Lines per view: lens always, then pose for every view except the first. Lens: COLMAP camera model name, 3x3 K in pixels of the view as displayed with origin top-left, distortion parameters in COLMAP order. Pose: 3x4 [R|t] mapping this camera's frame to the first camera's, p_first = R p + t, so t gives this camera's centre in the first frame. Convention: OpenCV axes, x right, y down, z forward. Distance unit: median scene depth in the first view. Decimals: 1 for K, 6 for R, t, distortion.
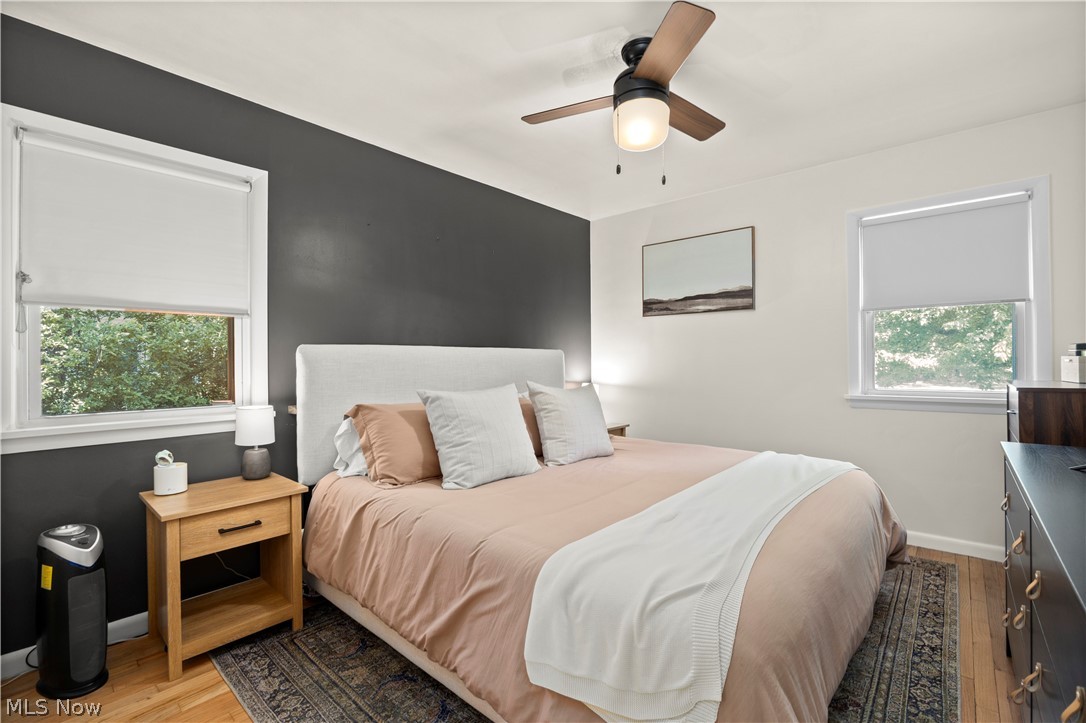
lens RADIAL K [[483.3, 0, 547.7], [0, 483.3, 378.8], [0, 0, 1]] dist [-0.016882, 0.000165]
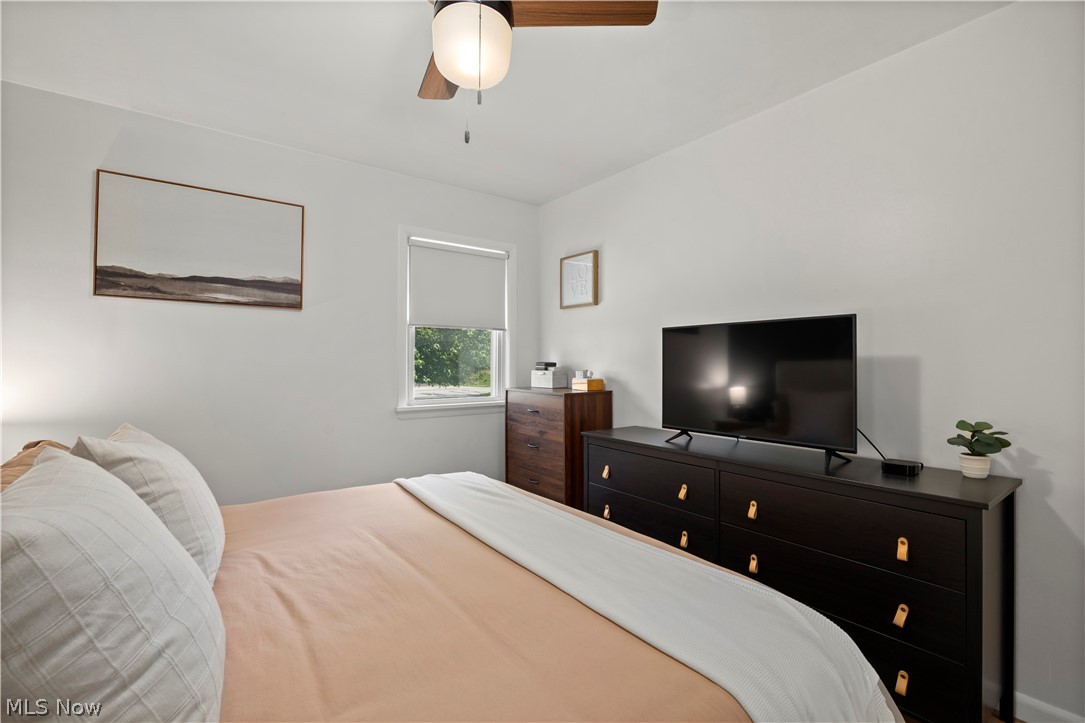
lens RADIAL K [[482.8, 0, 547.2], [0, 482.8, 378.7], [0, 0, 1]] dist [-0.016882, 0.000165]
pose [[0.214111, -0.021856, 0.976565, -0.266074], [0.025790, 0.999528, 0.016715, -0.031341], [-0.976469, 0.021607, 0.214573, 0.426487]]
